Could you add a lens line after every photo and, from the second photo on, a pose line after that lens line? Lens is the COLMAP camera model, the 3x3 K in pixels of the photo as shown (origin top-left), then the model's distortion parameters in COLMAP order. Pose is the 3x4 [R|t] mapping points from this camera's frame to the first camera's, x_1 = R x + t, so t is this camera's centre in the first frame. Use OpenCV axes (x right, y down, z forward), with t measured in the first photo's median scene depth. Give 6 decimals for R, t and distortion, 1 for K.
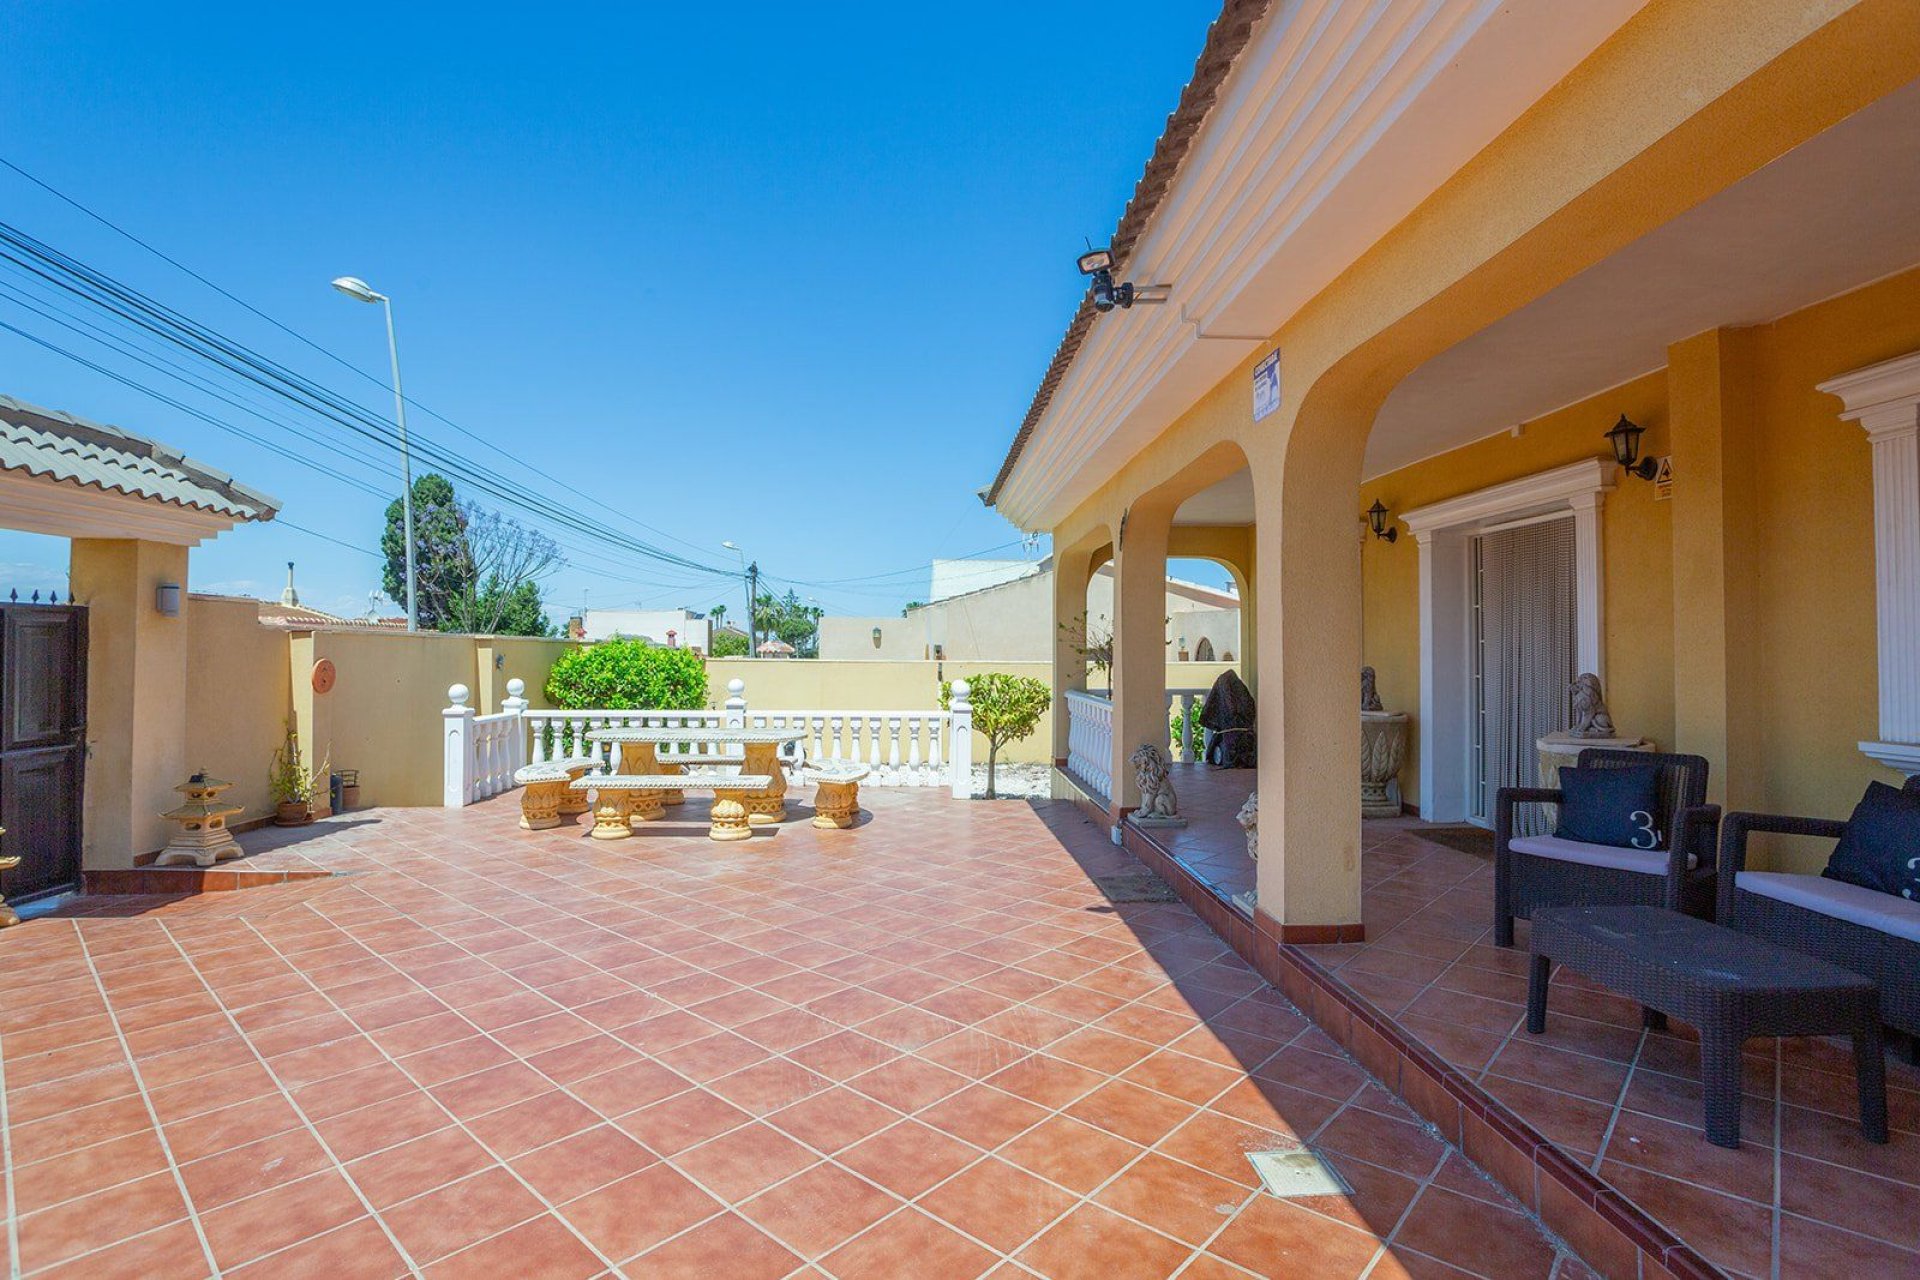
lens RADIAL K [[916.3, 0, 950.8], [0, 916.3, 632.5], [0, 0, 1]] dist [-0.043310, 0.000711]
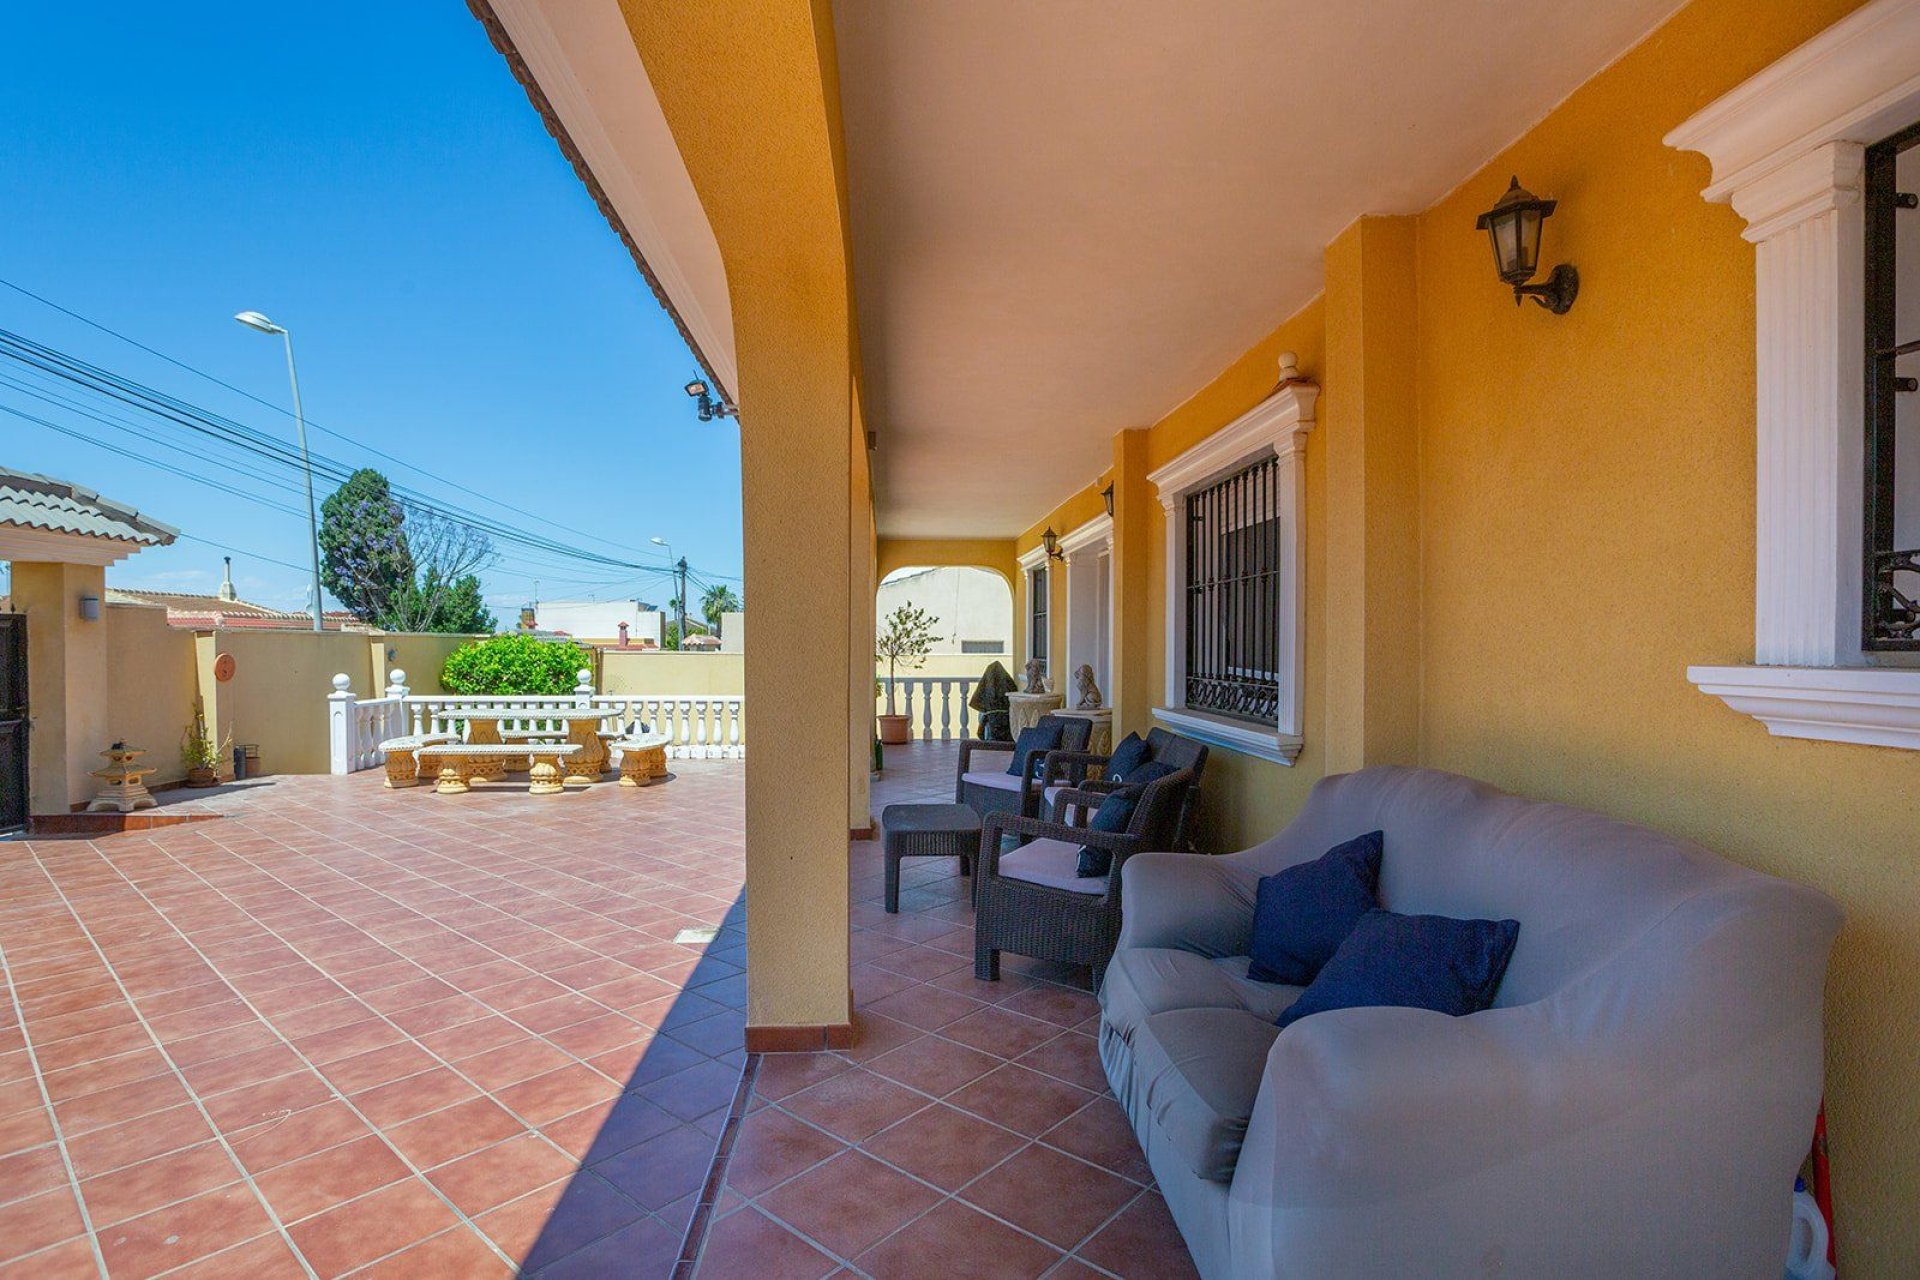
lens RADIAL K [[943.2, 0, 960.4], [0, 943.2, 670.8], [0, 0, 1]] dist [-0.037198, 0.001358]
pose [[0.999689, -0.000824, 0.024924, 0.289996], [-0.000439, 0.998719, 0.050597, -0.011642], [-0.024934, -0.050592, 0.998408, -0.299777]]
